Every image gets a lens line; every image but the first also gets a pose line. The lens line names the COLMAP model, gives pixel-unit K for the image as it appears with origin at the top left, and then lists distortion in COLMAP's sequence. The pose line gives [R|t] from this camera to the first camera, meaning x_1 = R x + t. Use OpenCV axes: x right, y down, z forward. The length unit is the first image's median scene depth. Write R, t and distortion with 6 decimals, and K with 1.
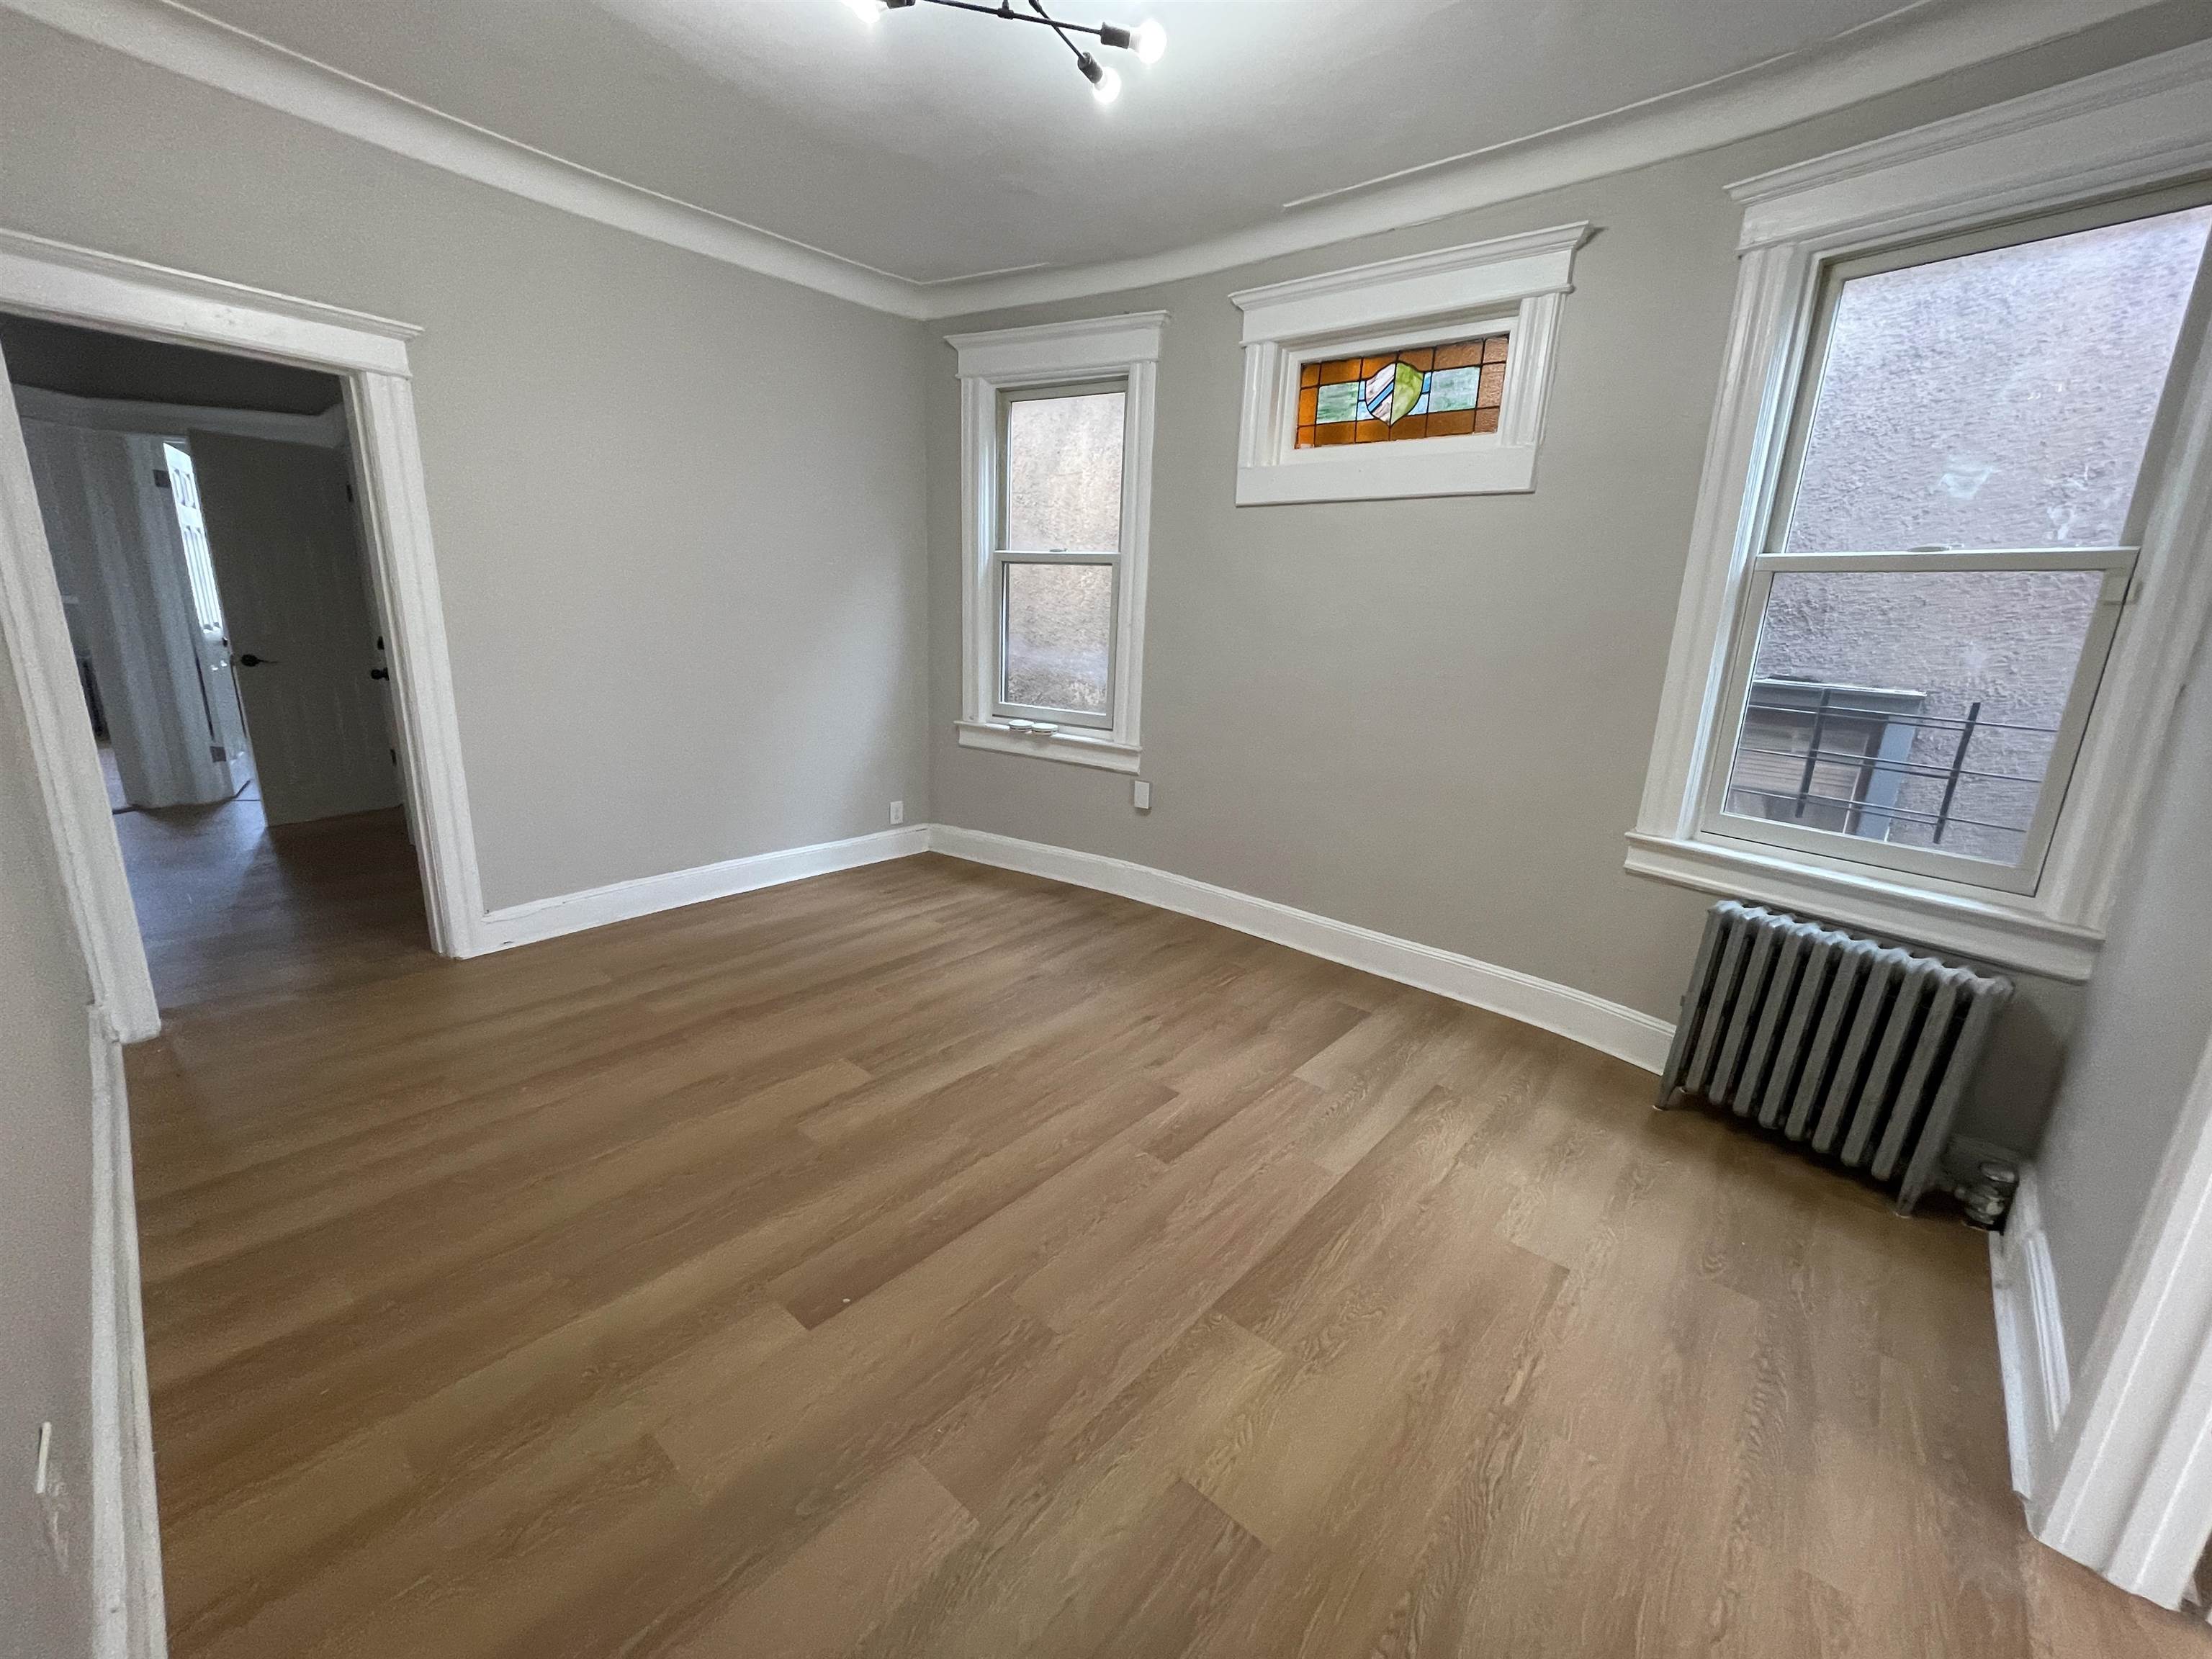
lens RADIAL K [[881.5, 0, 1106.0], [0, 881.5, 829.5], [0, 0, 1]] dist [-0.000437, -0.000129]
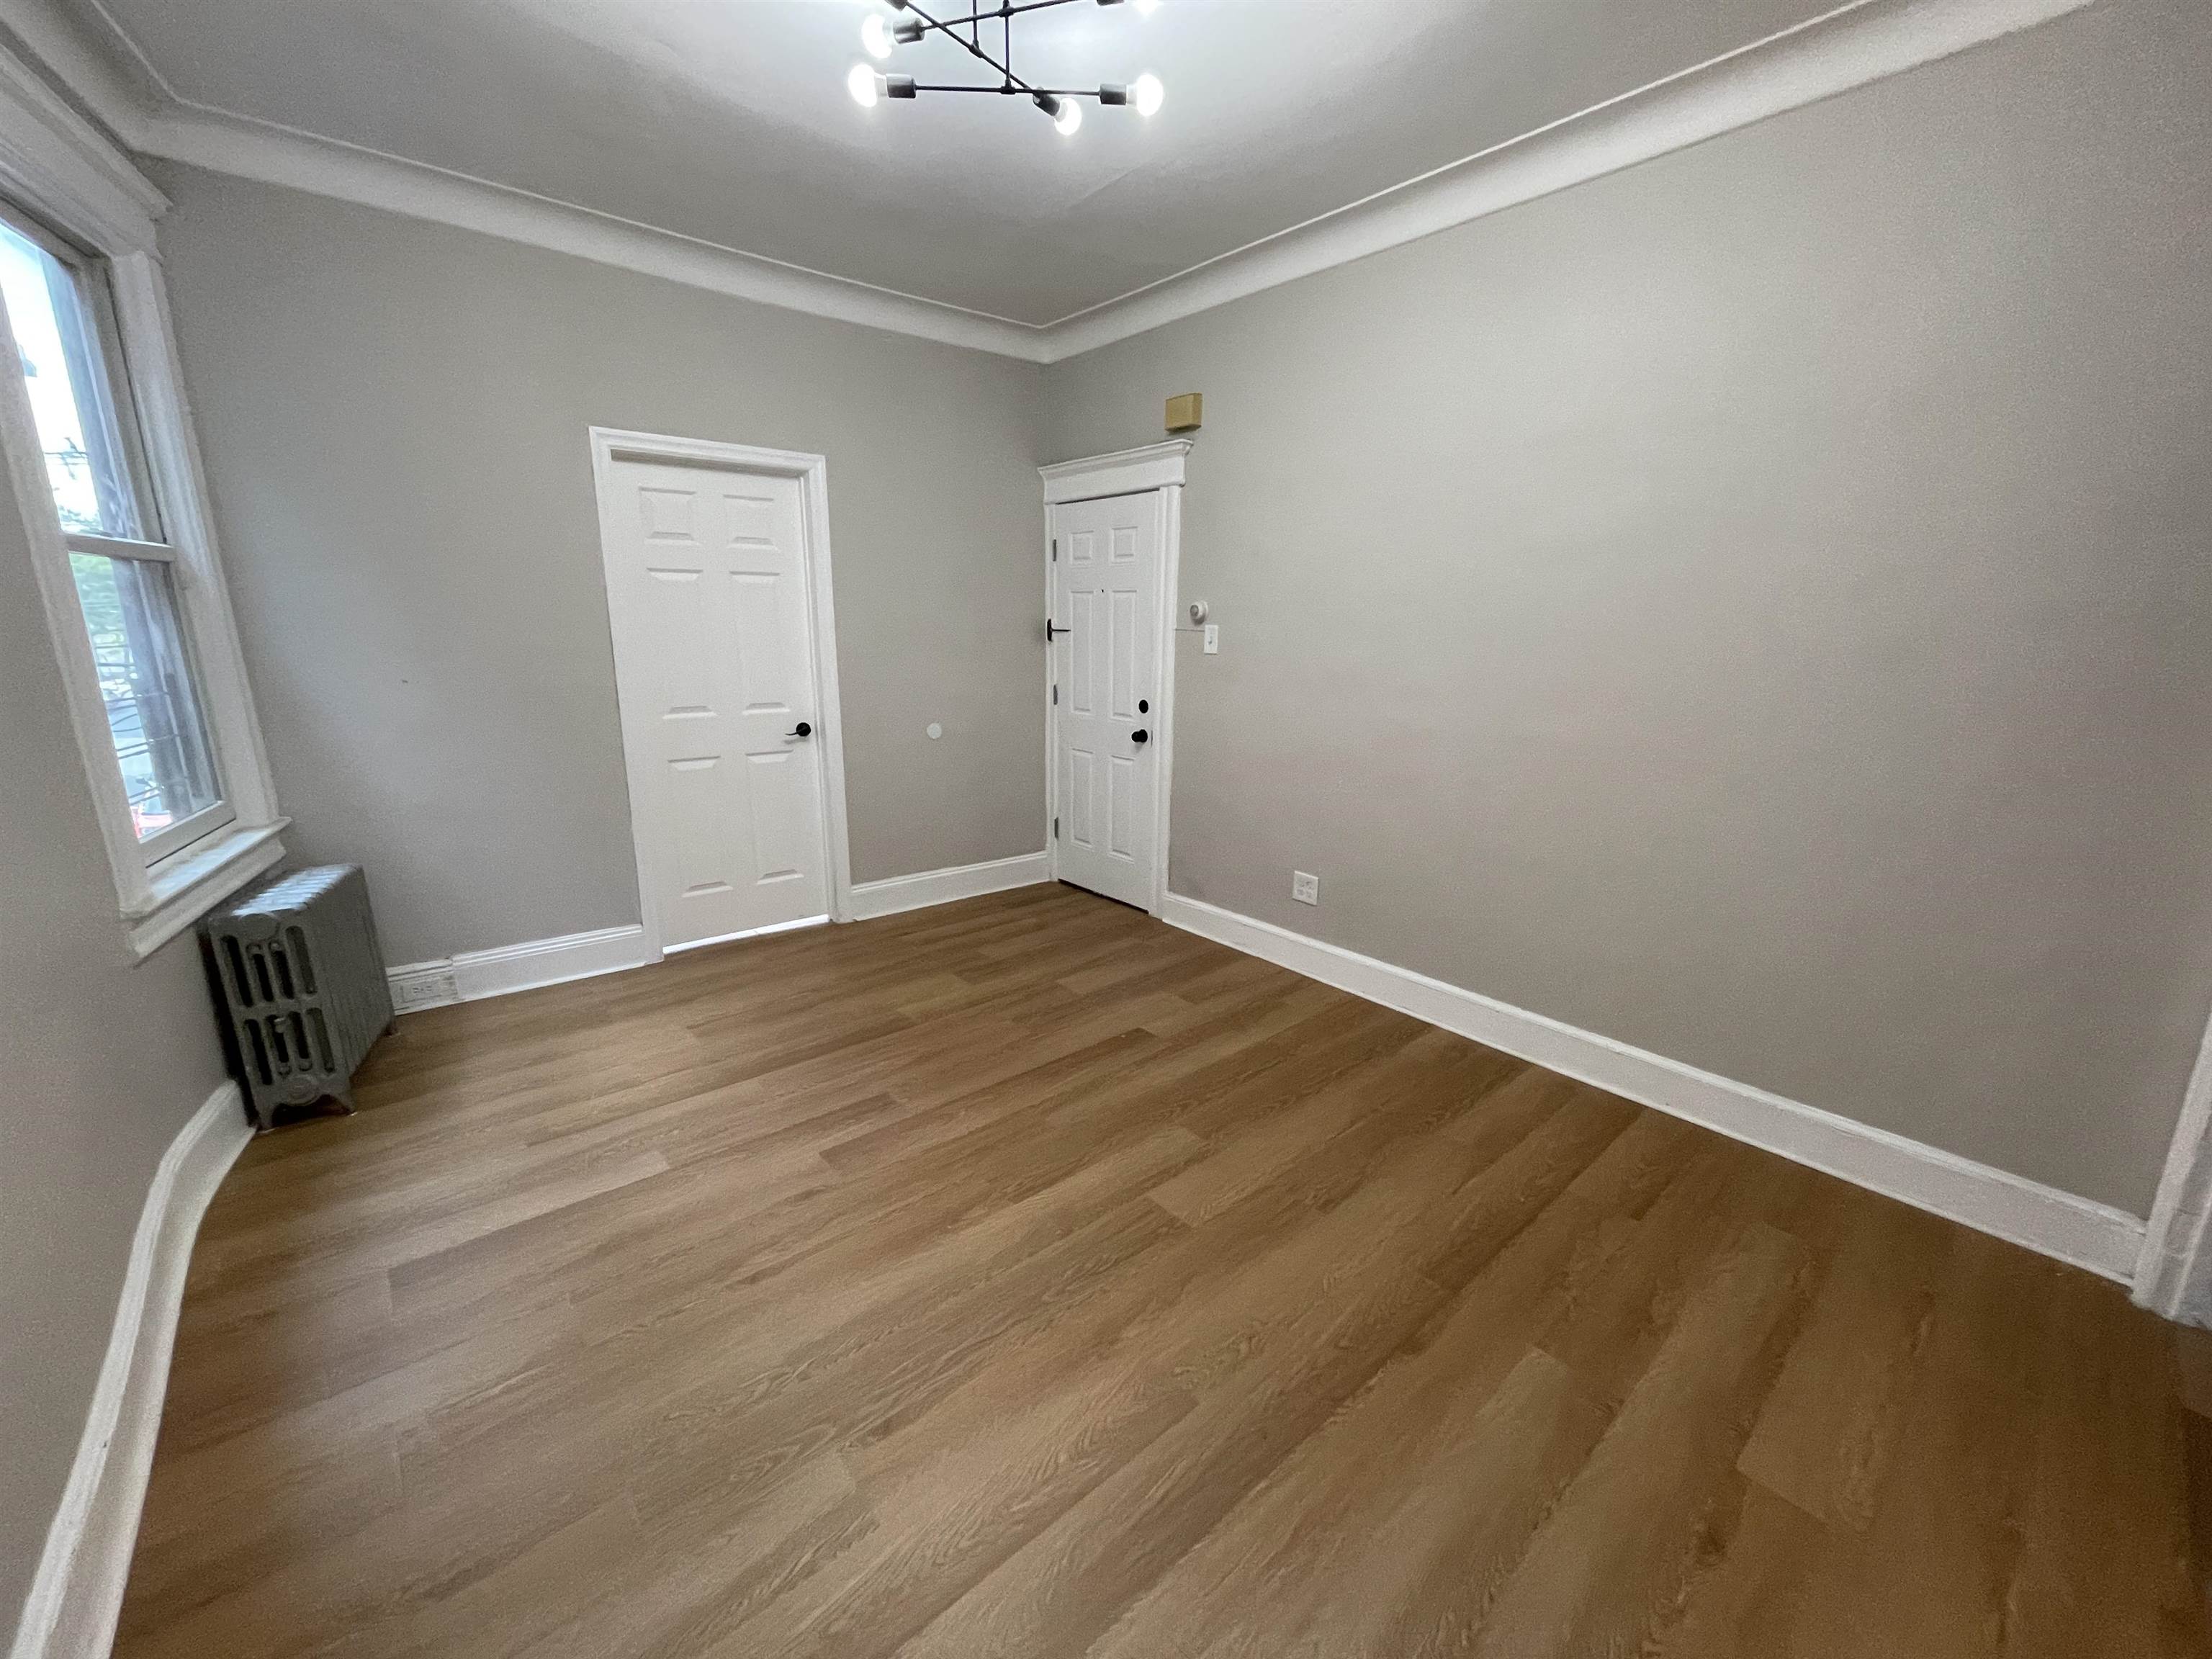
lens RADIAL K [[881.5, 0, 1106.0], [0, 881.5, 829.5], [0, 0, 1]] dist [-0.000437, -0.000129]
pose [[-0.989381, -0.085552, 0.117497, -0.310295], [-0.021410, 0.885376, 0.464382, -0.464358], [-0.143758, 0.456935, -0.877806, 1.695382]]
